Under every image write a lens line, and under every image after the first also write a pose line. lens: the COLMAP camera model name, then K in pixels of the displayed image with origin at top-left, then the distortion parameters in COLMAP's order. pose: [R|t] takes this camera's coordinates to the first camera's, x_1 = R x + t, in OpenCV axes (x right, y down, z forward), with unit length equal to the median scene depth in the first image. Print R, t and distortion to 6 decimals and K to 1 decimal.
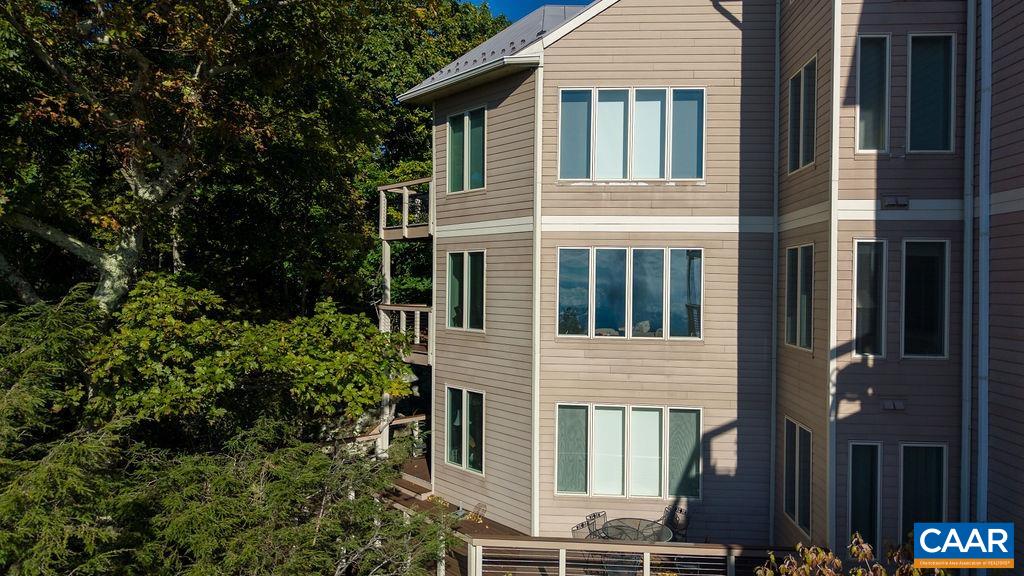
lens RADIAL K [[698.4, 0, 508.2], [0, 698.4, 296.5], [0, 0, 1]] dist [0.027919, -0.030594]
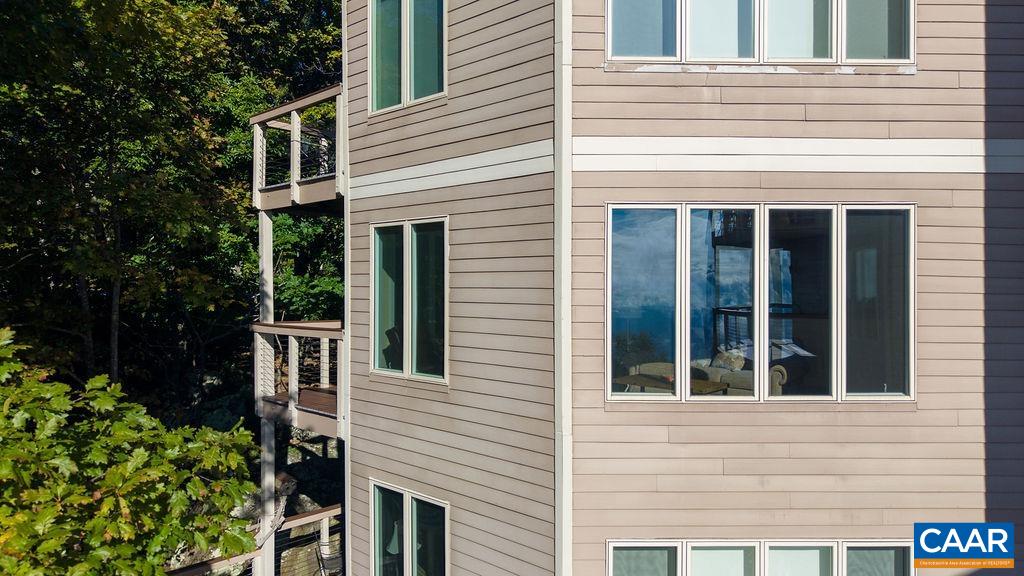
lens RADIAL K [[698.4, 0, 520.2], [0, 698.4, 290.2], [0, 0, 1]] dist [0.027919, -0.030594]
pose [[0.994856, -0.011943, 0.100593, -0.033770], [0.012749, 0.999892, -0.007375, -0.011598], [-0.100494, 0.008620, 0.994900, 0.535899]]
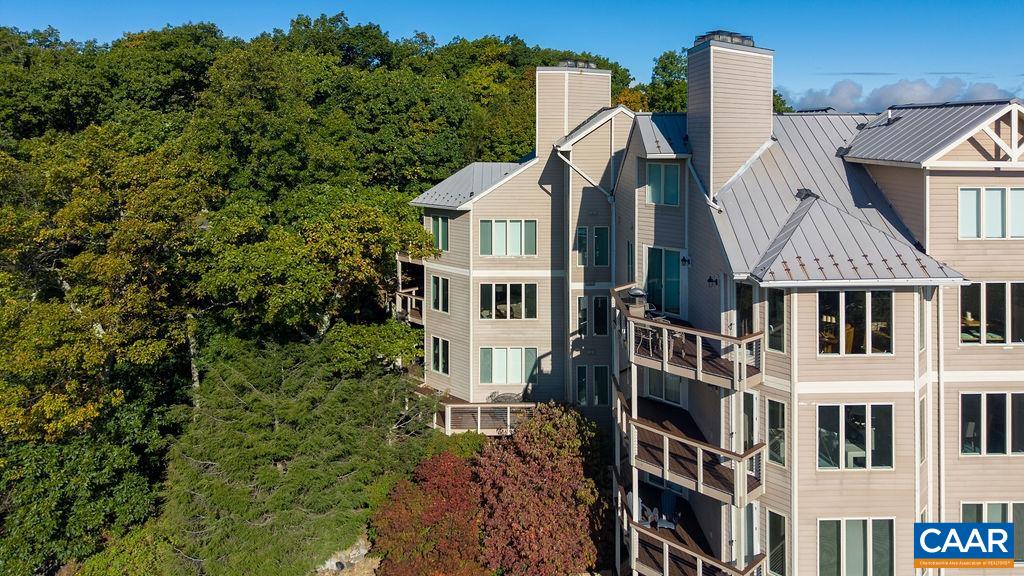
lens RADIAL K [[698.4, 0, 535.2], [0, 698.4, 144.2], [0, 0, 1]] dist [0.027919, -0.030594]
pose [[0.994099, -0.010756, 0.107943, 0.006103], [0.011588, 0.999908, -0.007083, -0.531213], [-0.107856, 0.008292, 0.994132, -1.445861]]
